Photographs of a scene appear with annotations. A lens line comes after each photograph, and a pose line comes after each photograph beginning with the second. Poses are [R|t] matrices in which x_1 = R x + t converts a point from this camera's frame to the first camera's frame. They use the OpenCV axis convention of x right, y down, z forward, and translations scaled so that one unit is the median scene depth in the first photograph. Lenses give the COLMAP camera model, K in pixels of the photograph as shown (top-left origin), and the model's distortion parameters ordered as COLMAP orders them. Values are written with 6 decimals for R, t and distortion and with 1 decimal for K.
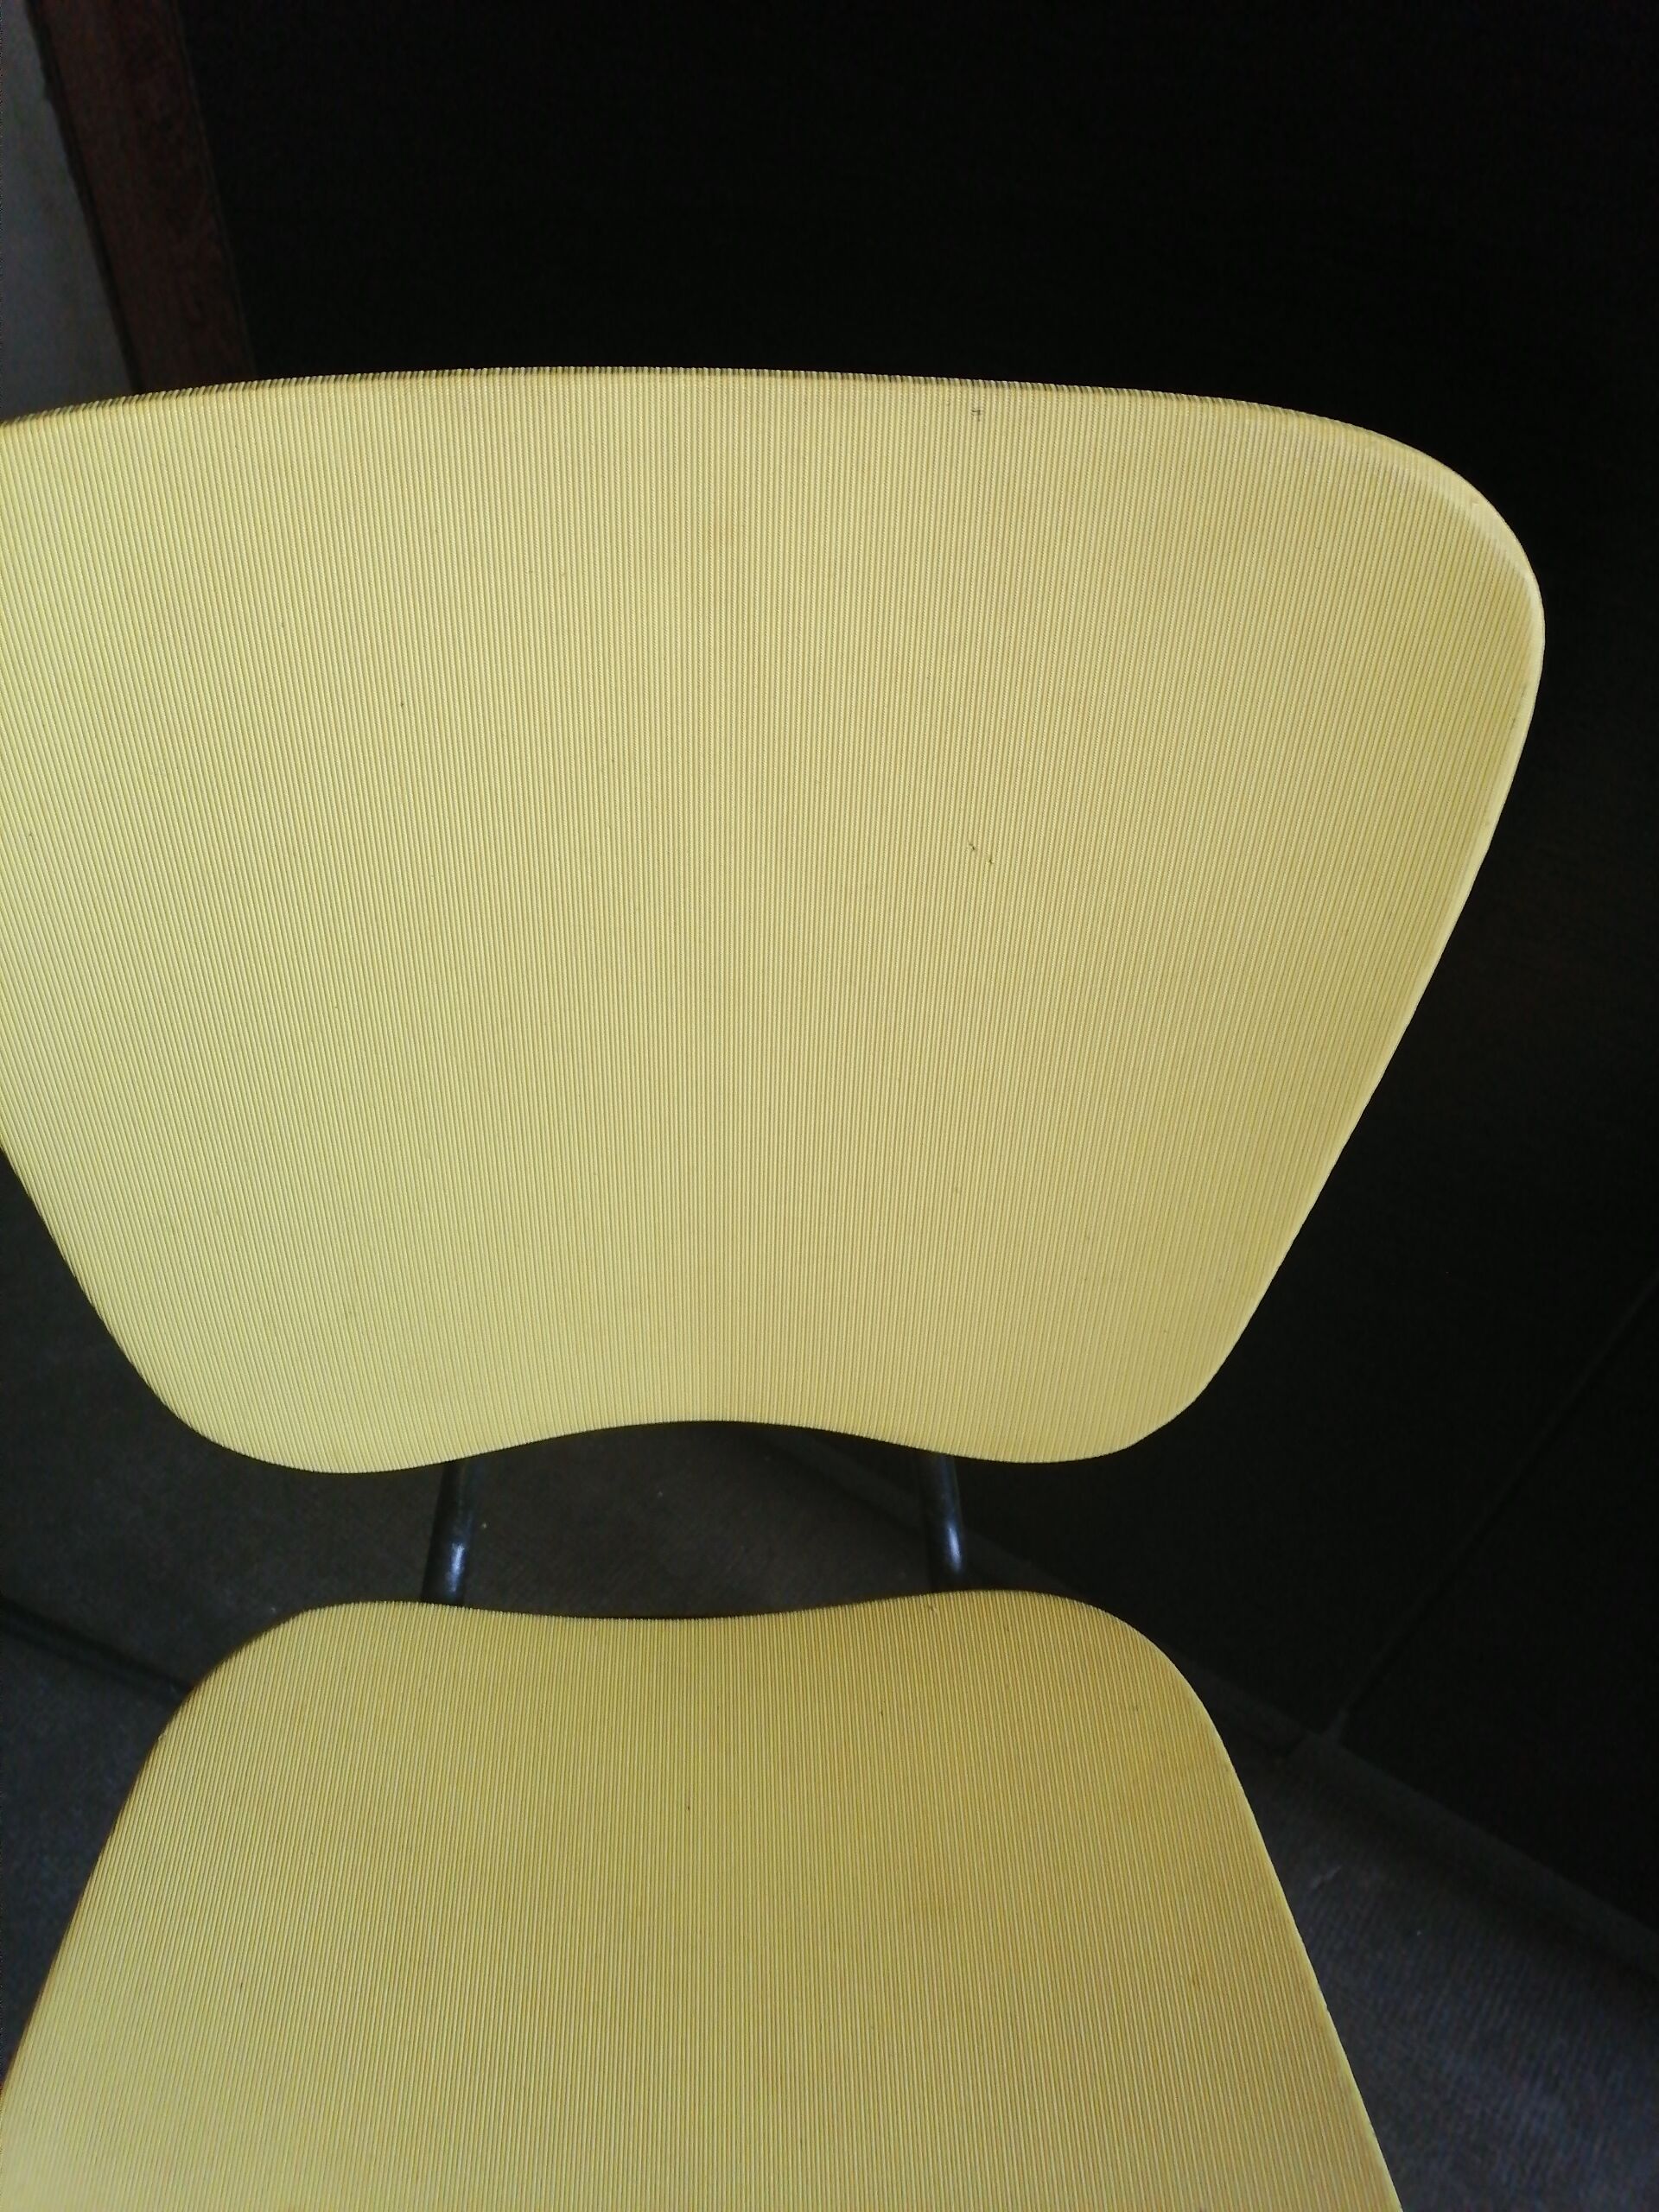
lens RADIAL K [[1681.0, 0, 828.1], [0, 1681.0, 1073.2], [0, 0, 1]] dist [0.041640, -0.018609]
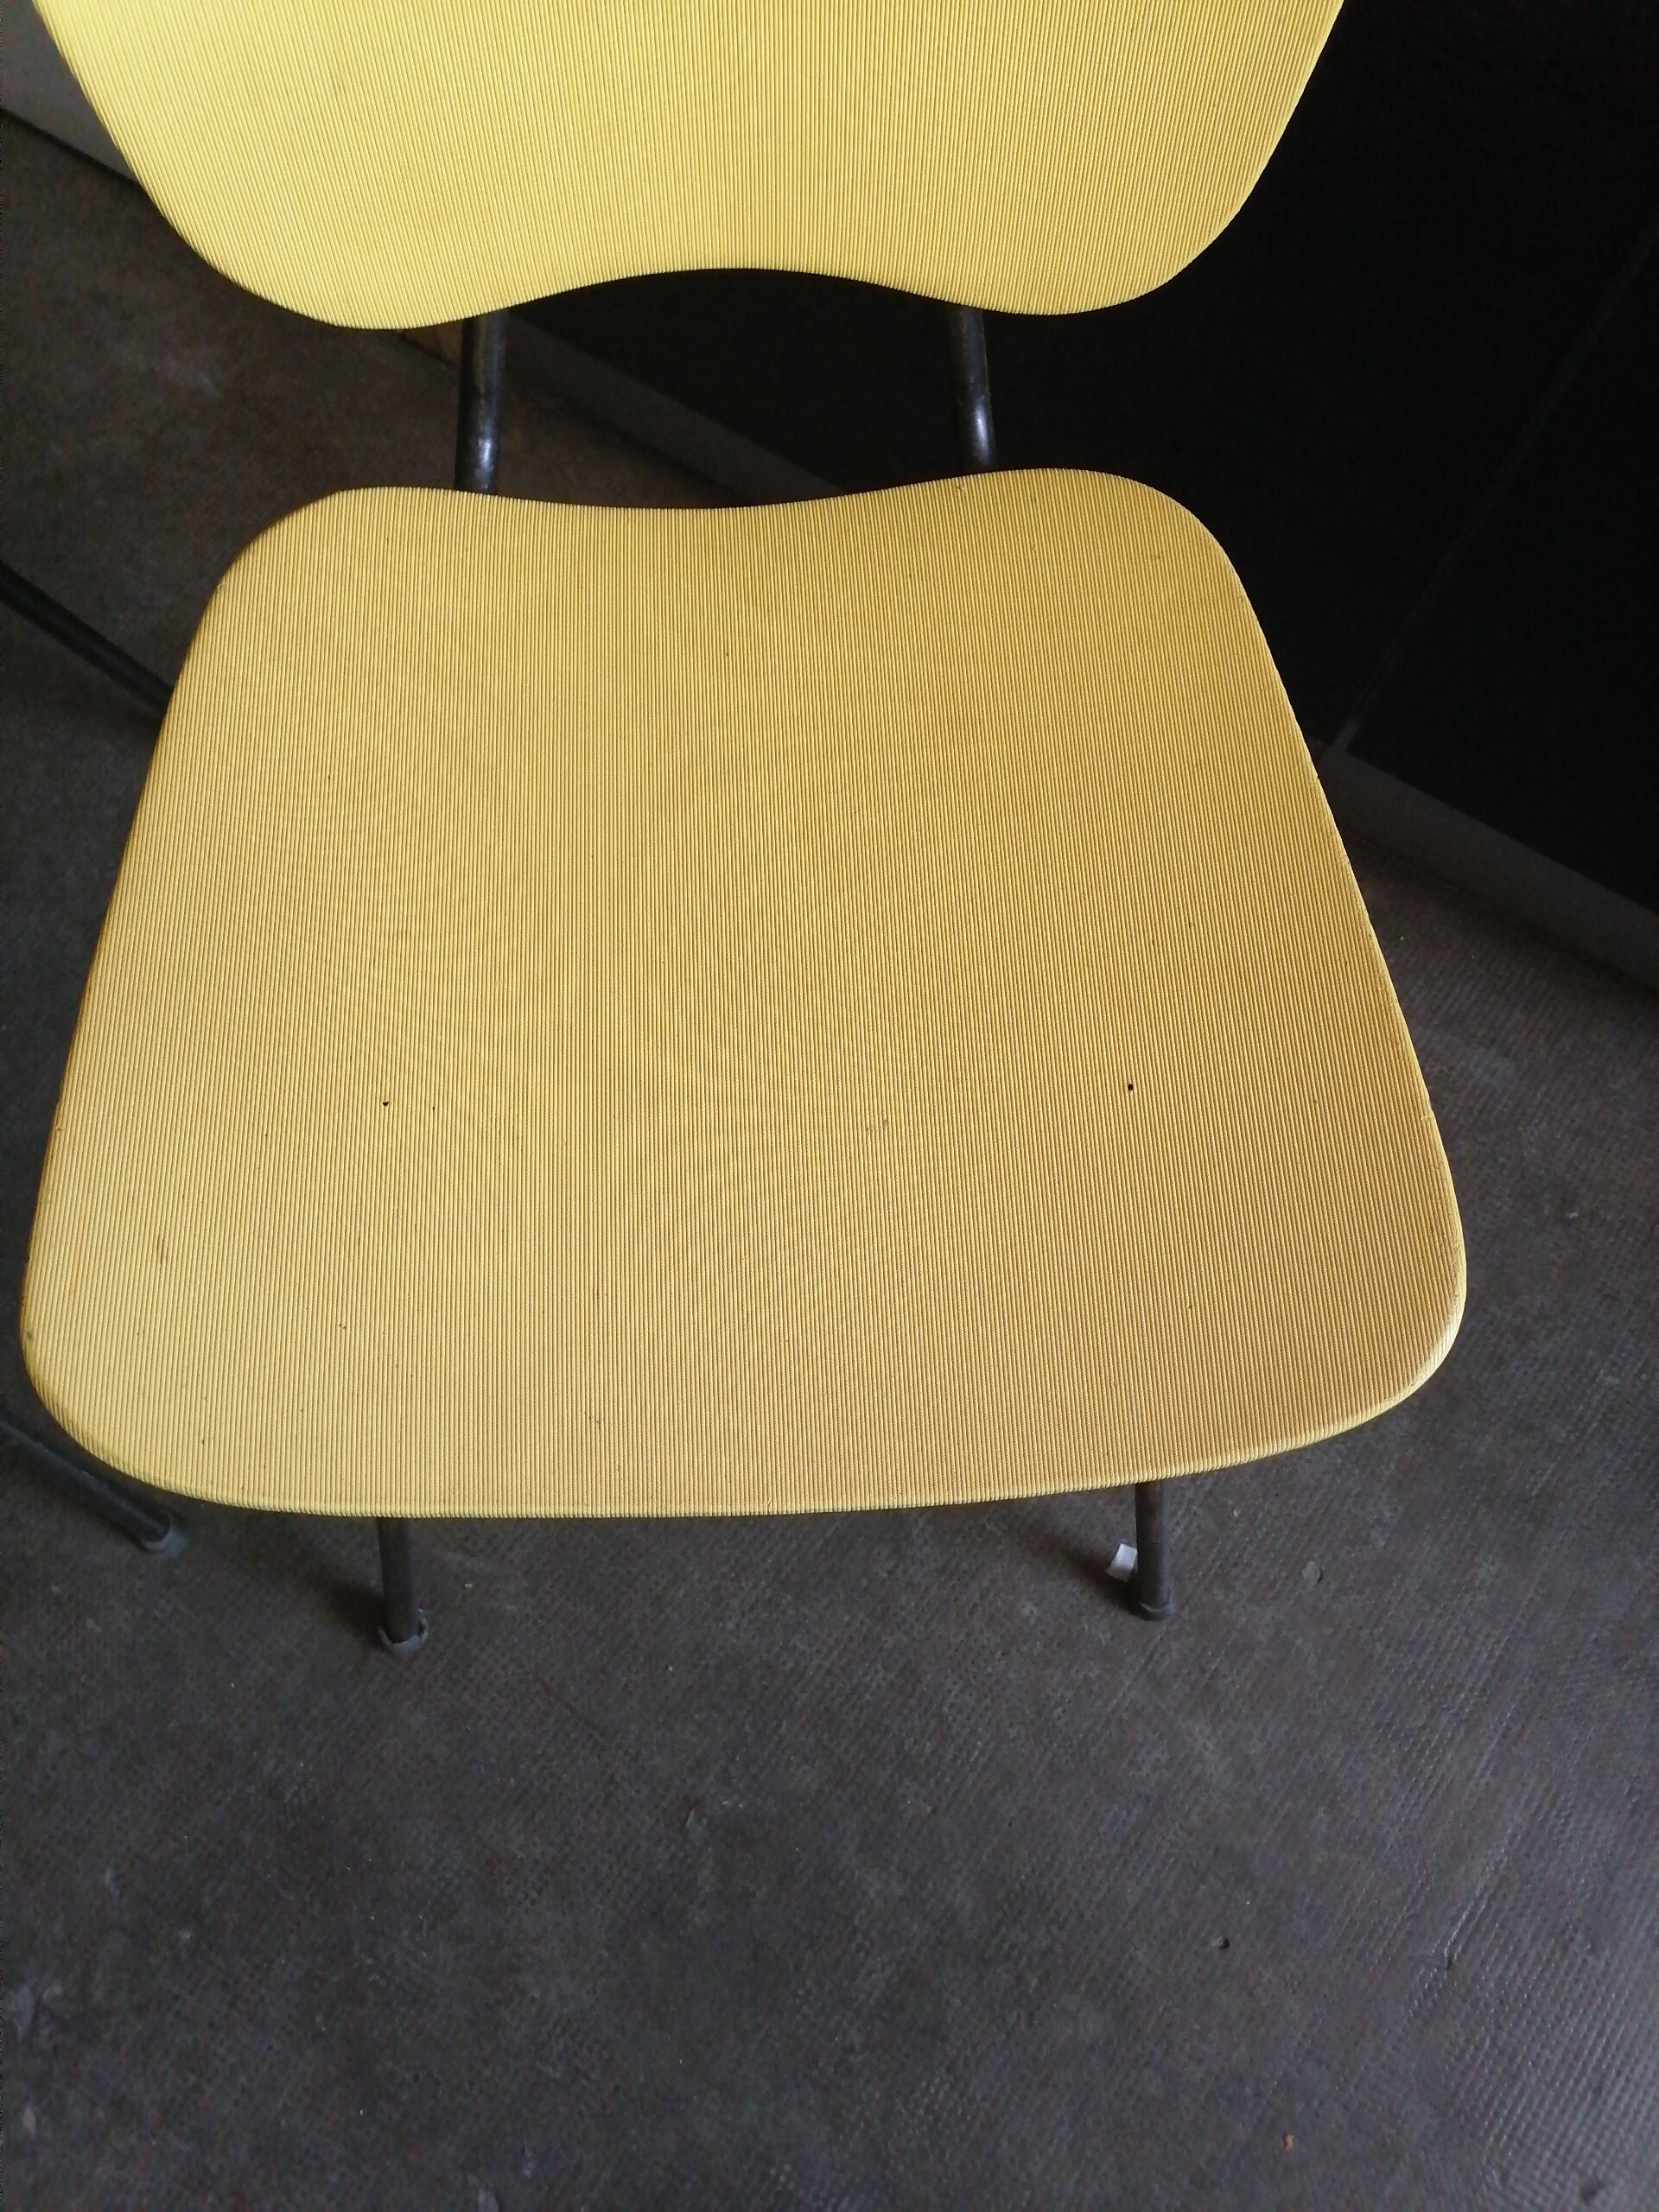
lens RADIAL K [[1681.0, 0, 814.3], [0, 1681.0, 1093.1], [0, 0, 1]] dist [0.041640, -0.018609]
pose [[0.999473, -0.018350, -0.026777, -0.002885], [0.027193, 0.923787, 0.381941, 0.184236], [0.017728, -0.382468, 0.923799, -0.049954]]
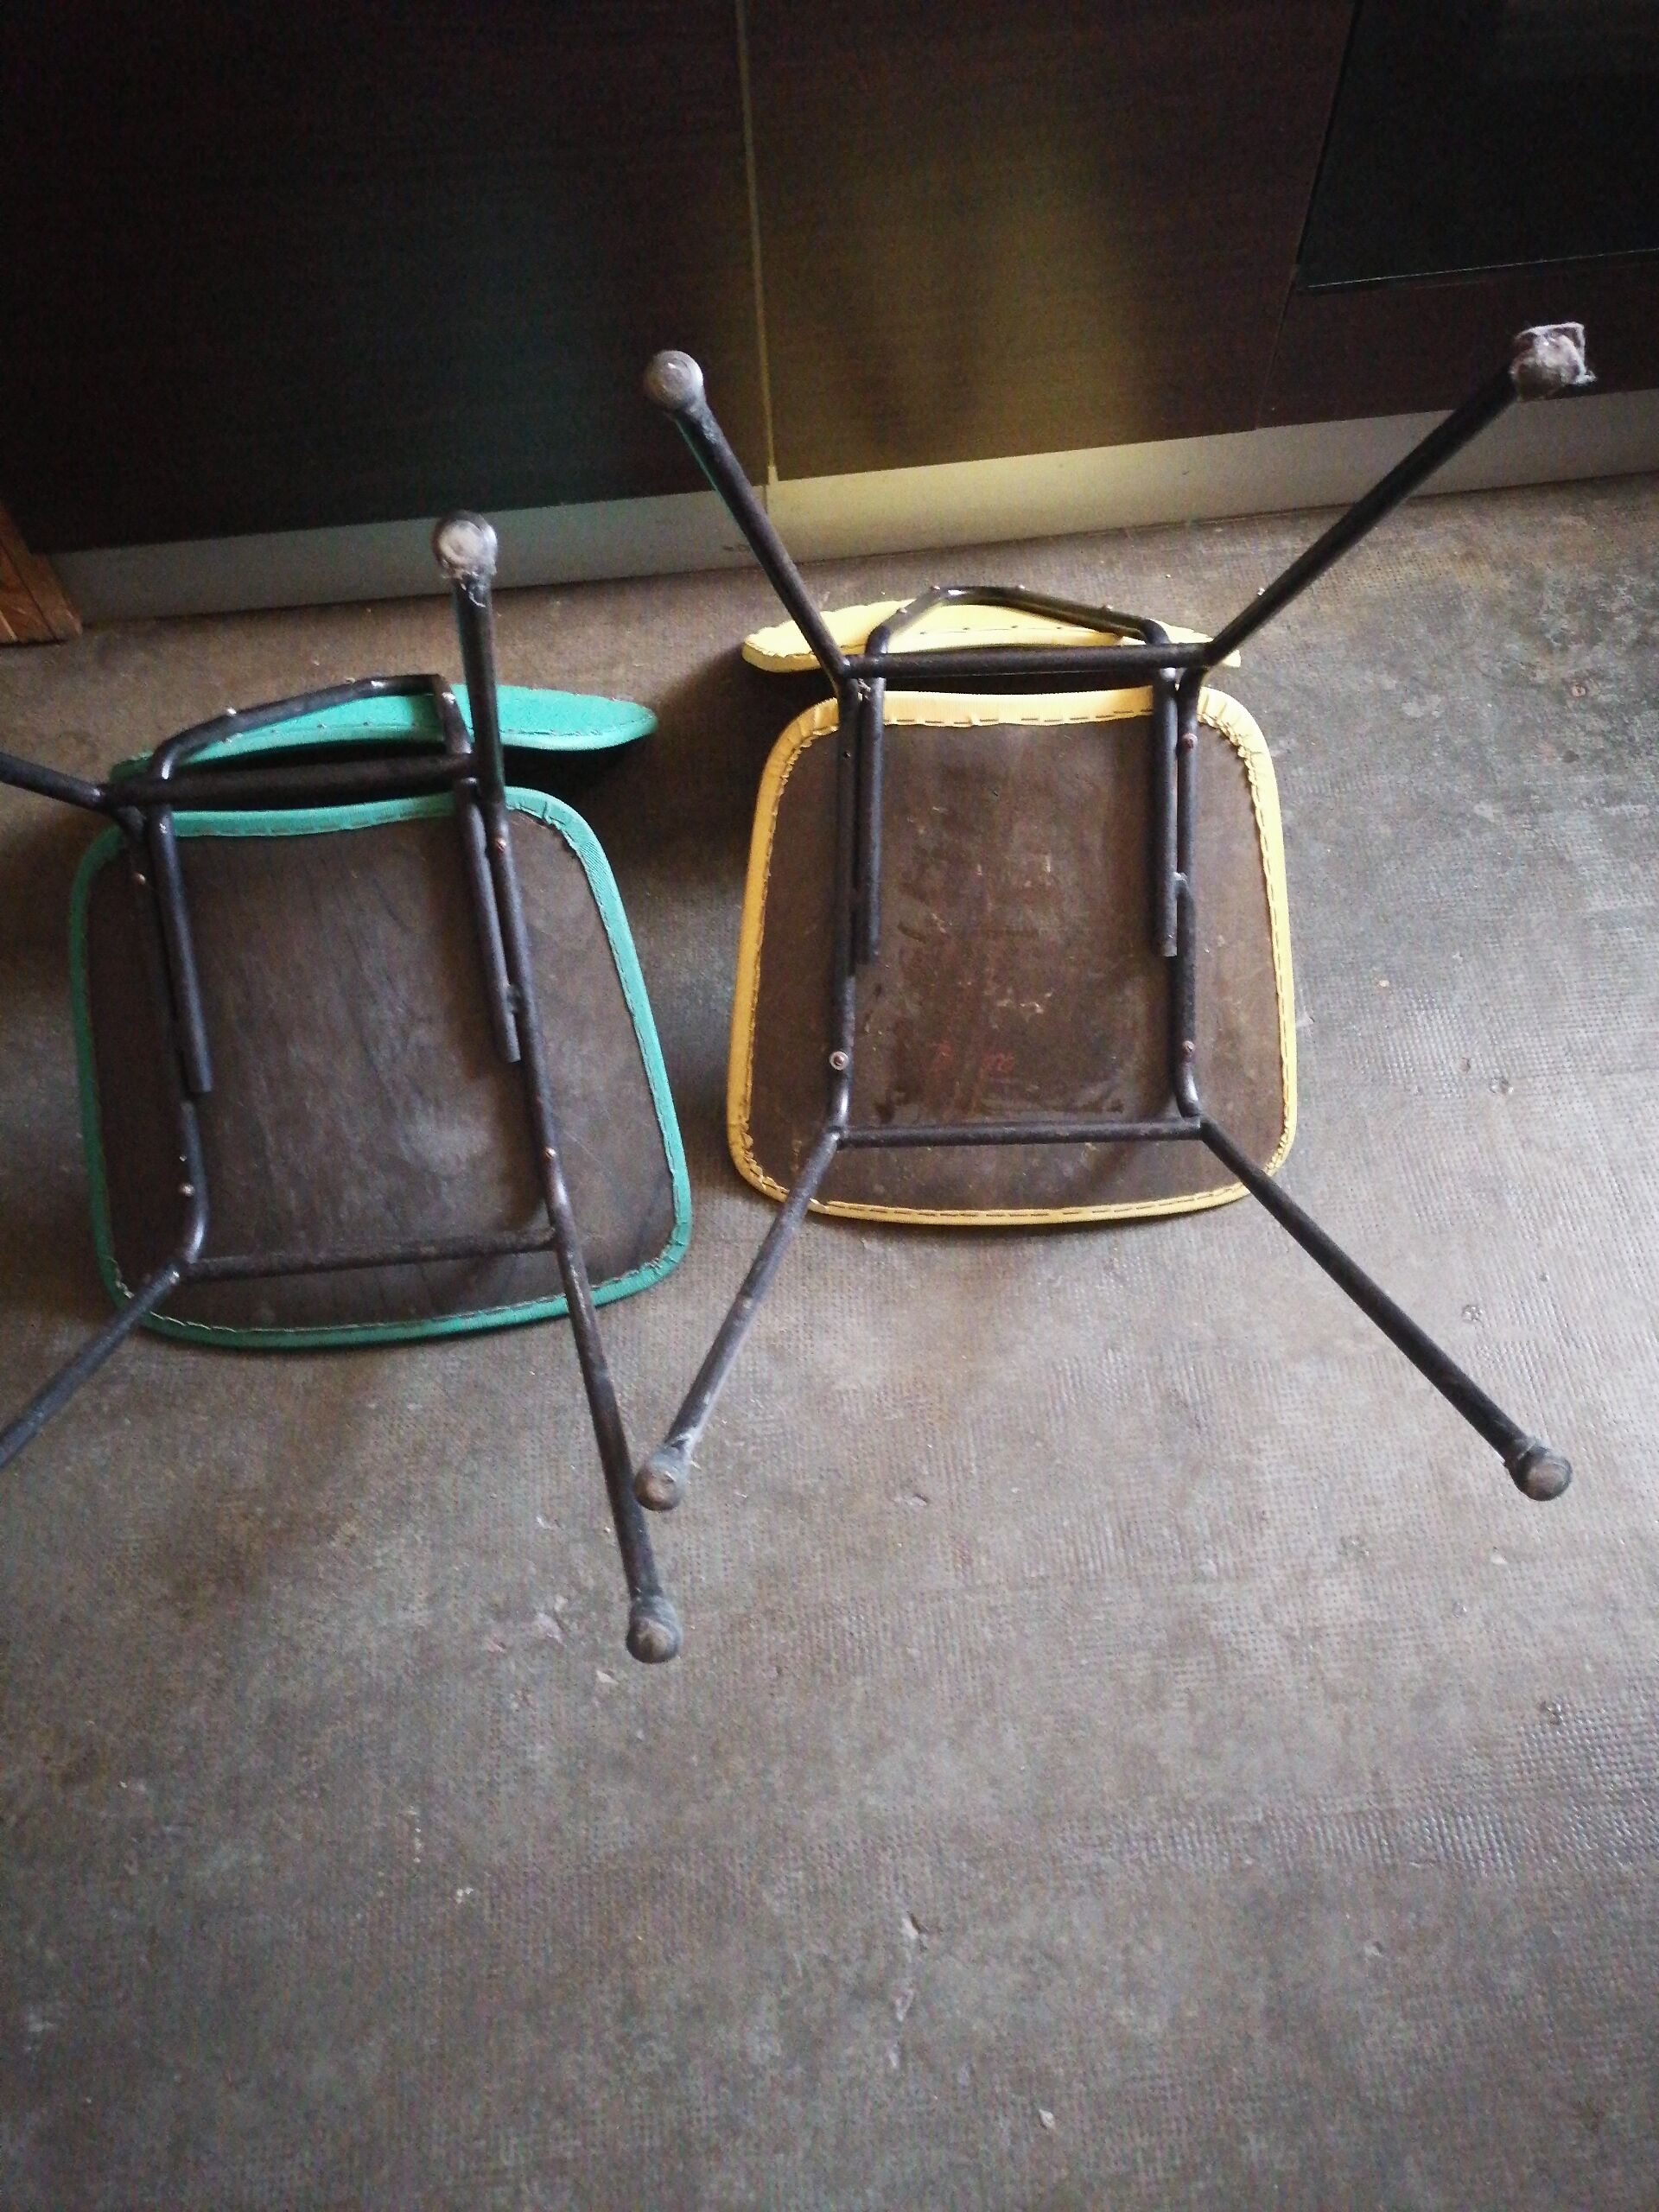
lens RADIAL K [[1681.0, 0, 832.9], [0, 1681.0, 1107.0], [0, 0, 1]] dist [0.041640, -0.018609]
pose [[0.774441, -0.576528, 0.260492, -0.418046], [0.518596, 0.814350, 0.260561, 0.492689], [-0.362352, -0.066699, 0.929652, -0.542515]]
